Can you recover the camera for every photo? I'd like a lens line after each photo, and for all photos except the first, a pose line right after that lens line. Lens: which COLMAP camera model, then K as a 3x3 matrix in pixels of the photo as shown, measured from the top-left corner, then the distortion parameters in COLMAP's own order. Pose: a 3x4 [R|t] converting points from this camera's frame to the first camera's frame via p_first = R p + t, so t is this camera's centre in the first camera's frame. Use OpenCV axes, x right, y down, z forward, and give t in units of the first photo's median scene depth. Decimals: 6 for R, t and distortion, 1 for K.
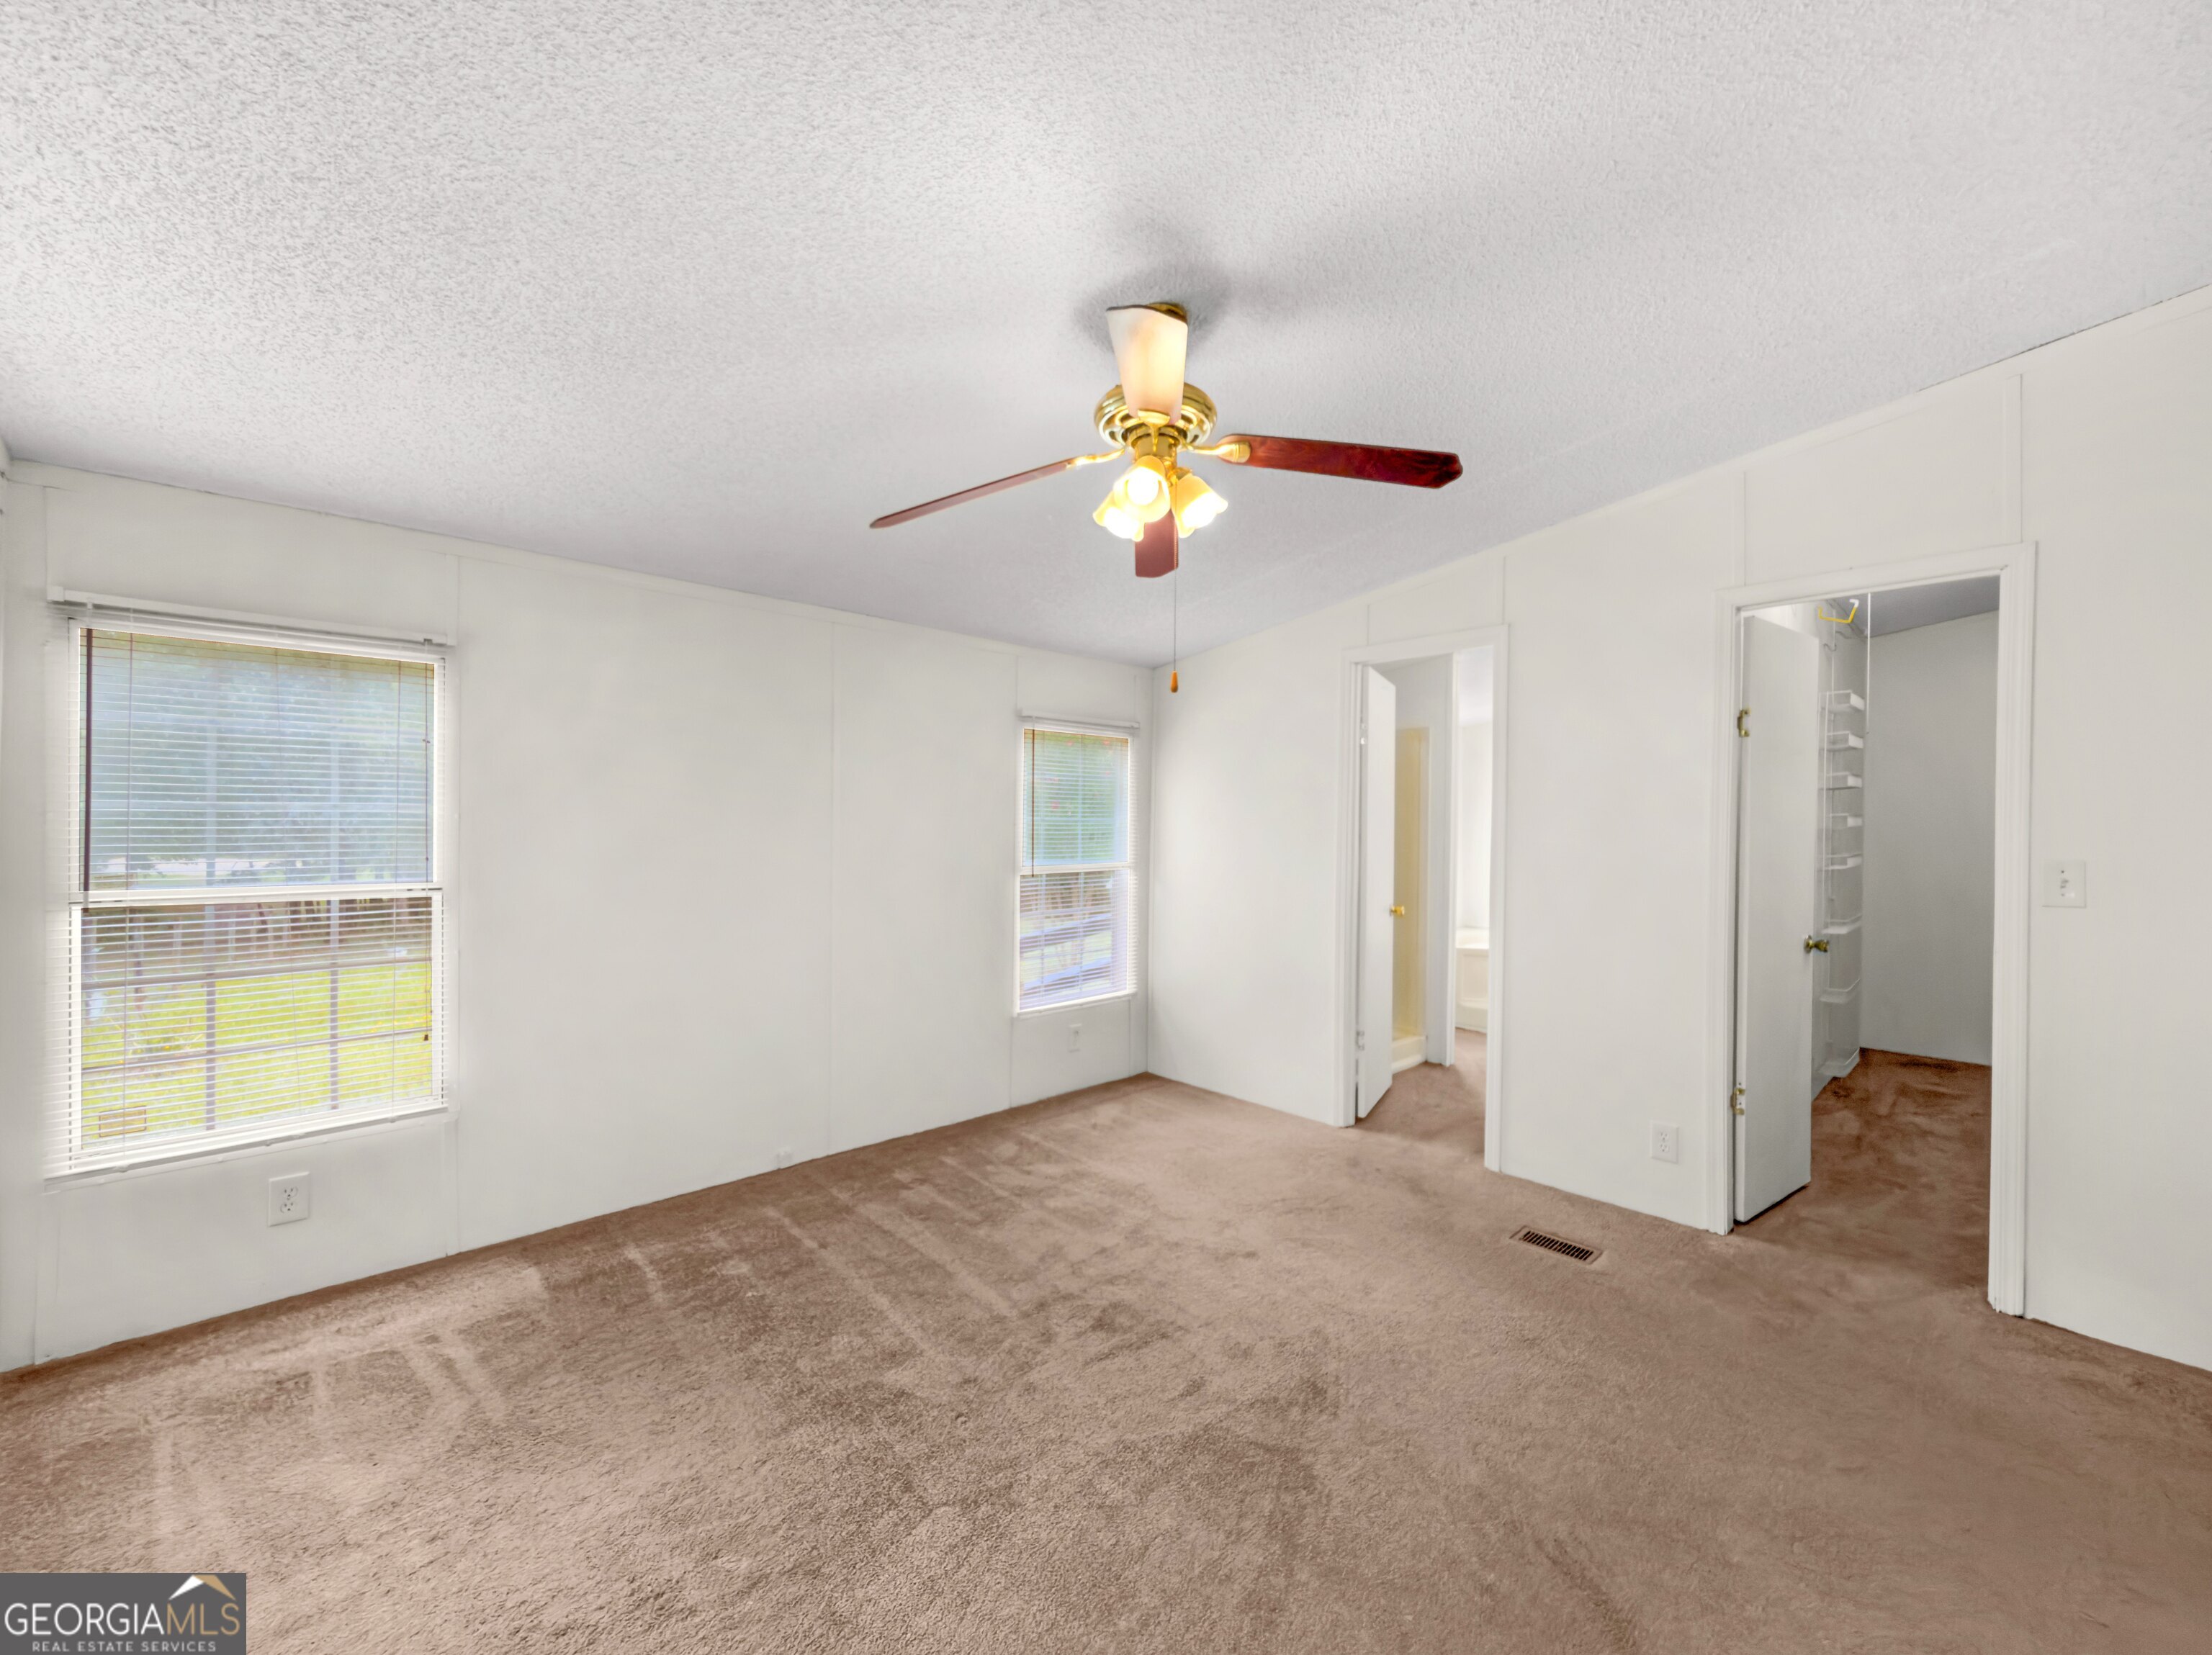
lens RADIAL K [[879.8, 0, 1102.7], [0, 879.8, 832.4], [0, 0, 1]] dist [0.001829, 0.000126]
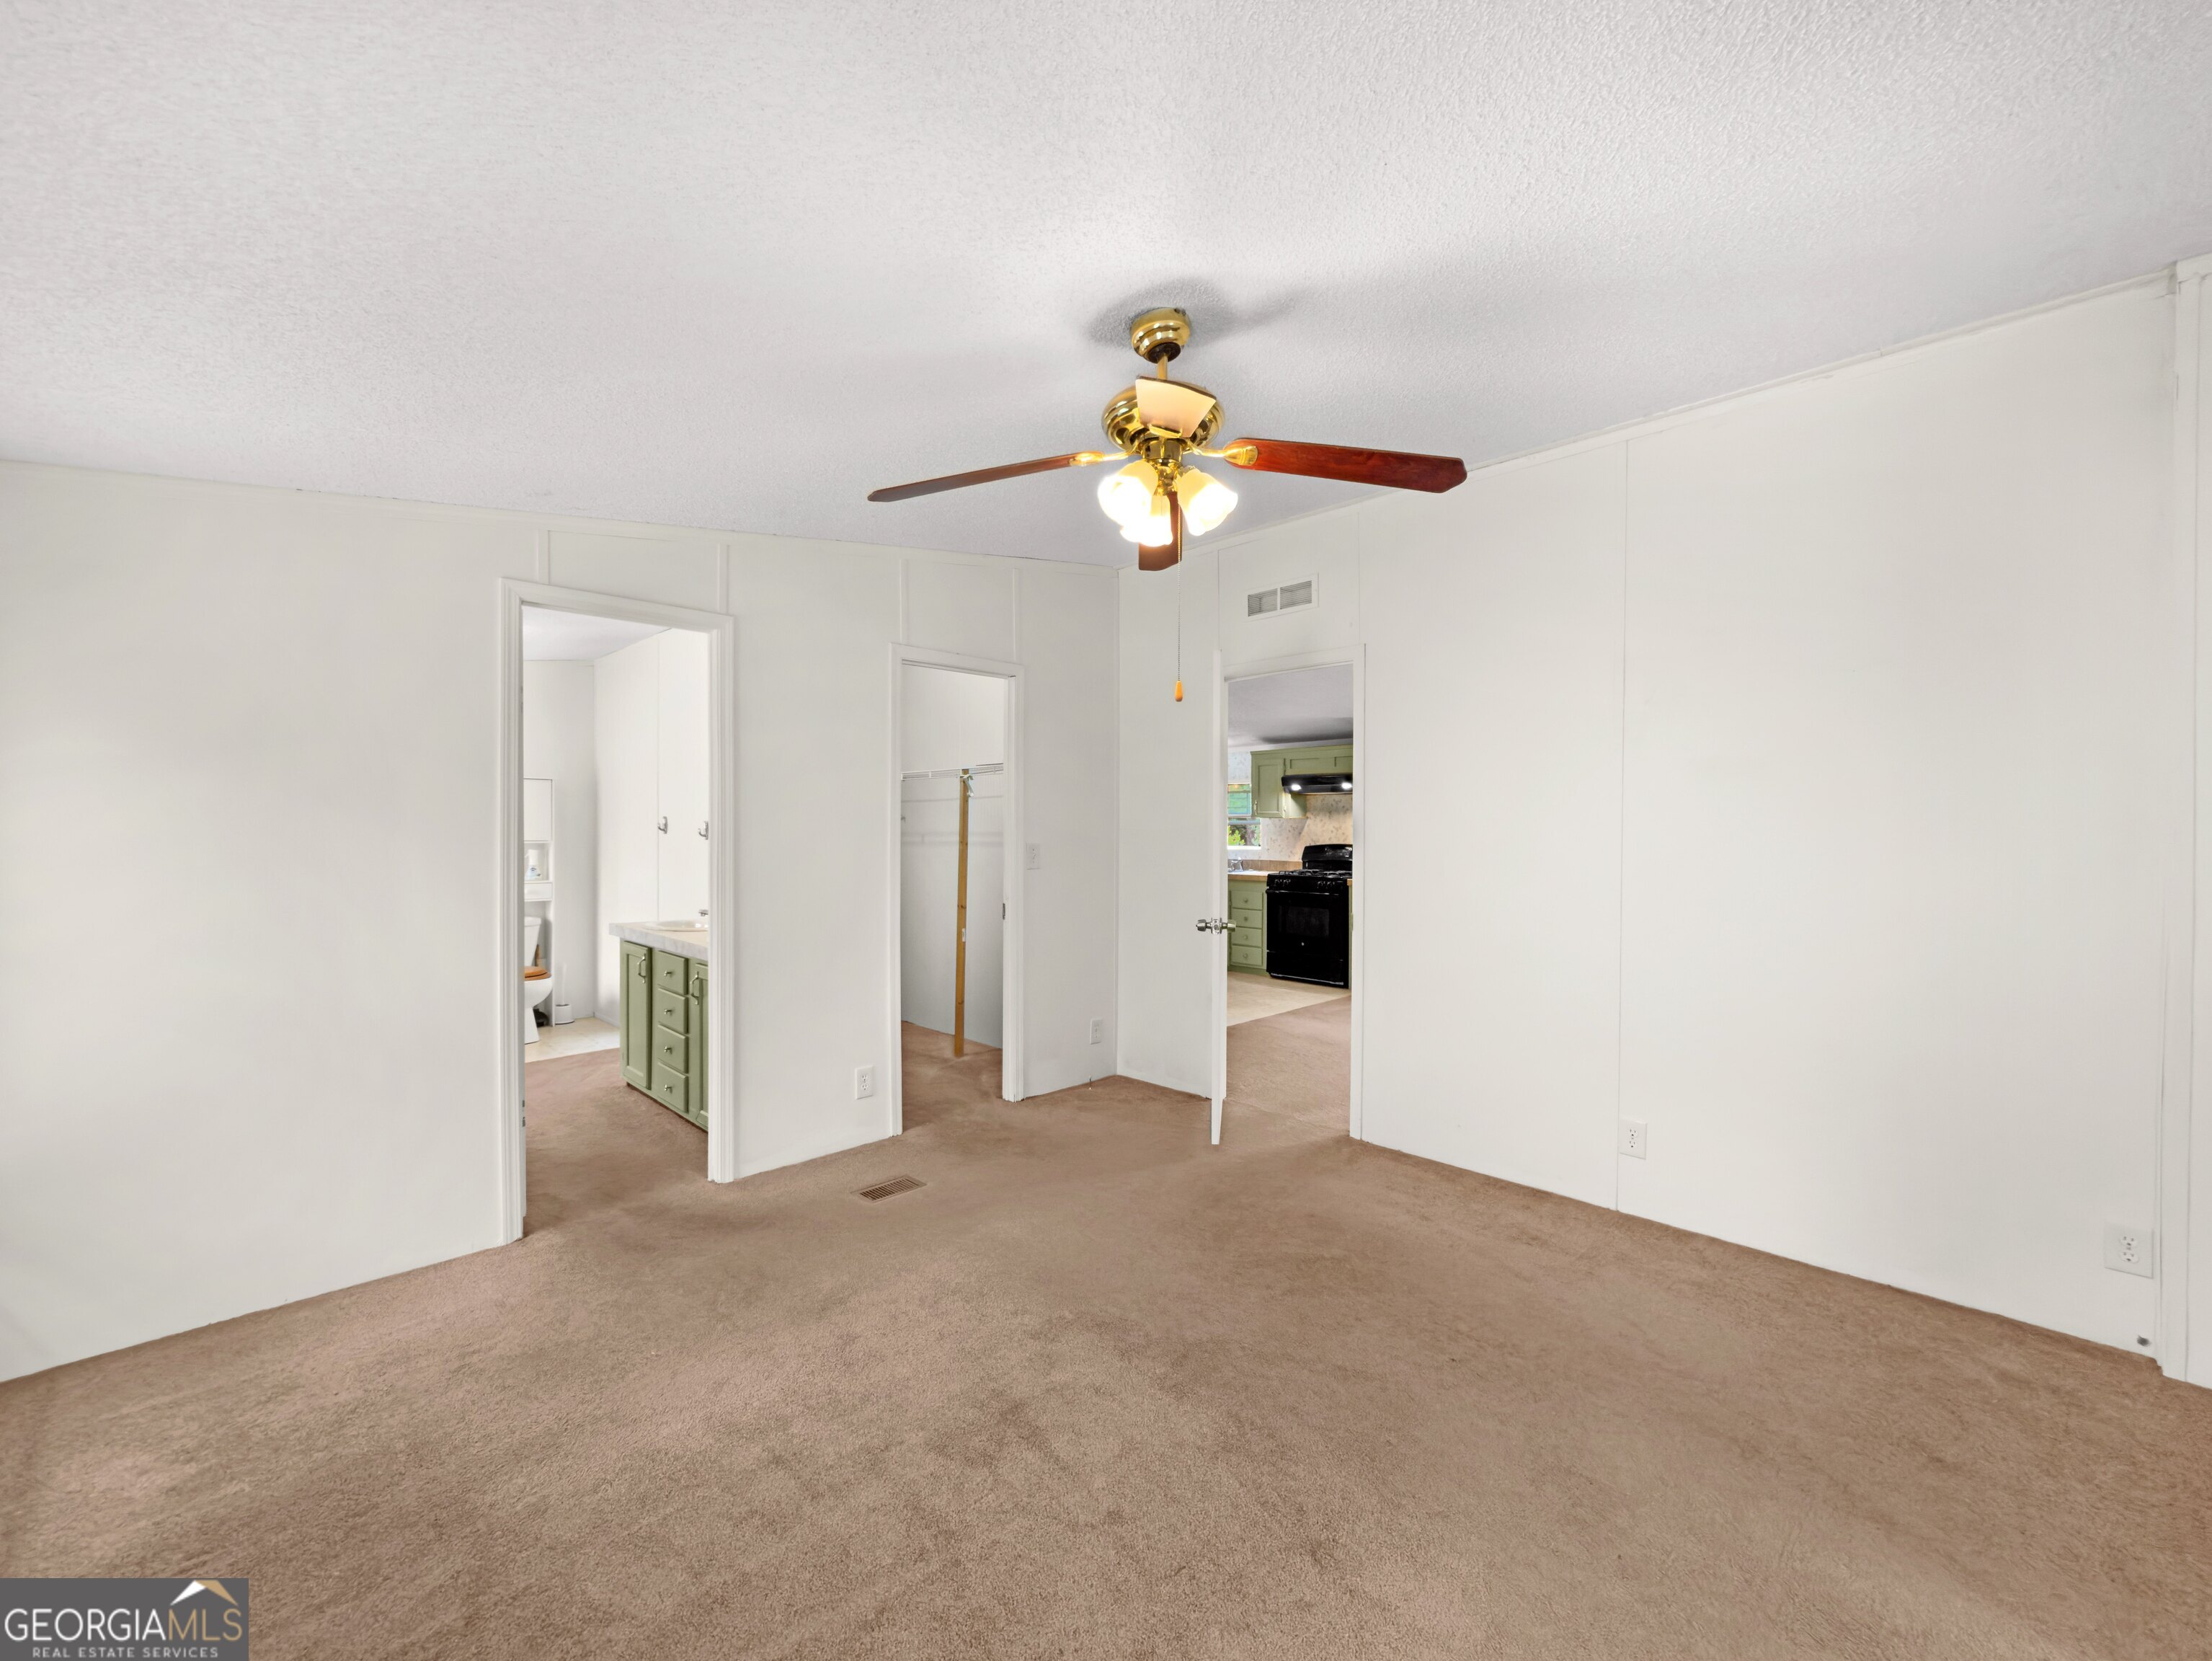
lens RADIAL K [[897.2, 0, 1101.4], [0, 897.2, 828.7], [0, 0, 1]] dist [-0.014243, -0.000002]
pose [[-0.028328, -0.000984, 0.999598, -0.627667], [0.004911, 0.999987, 0.001123, 0.001769], [-0.999587, 0.004941, -0.028323, 0.728713]]
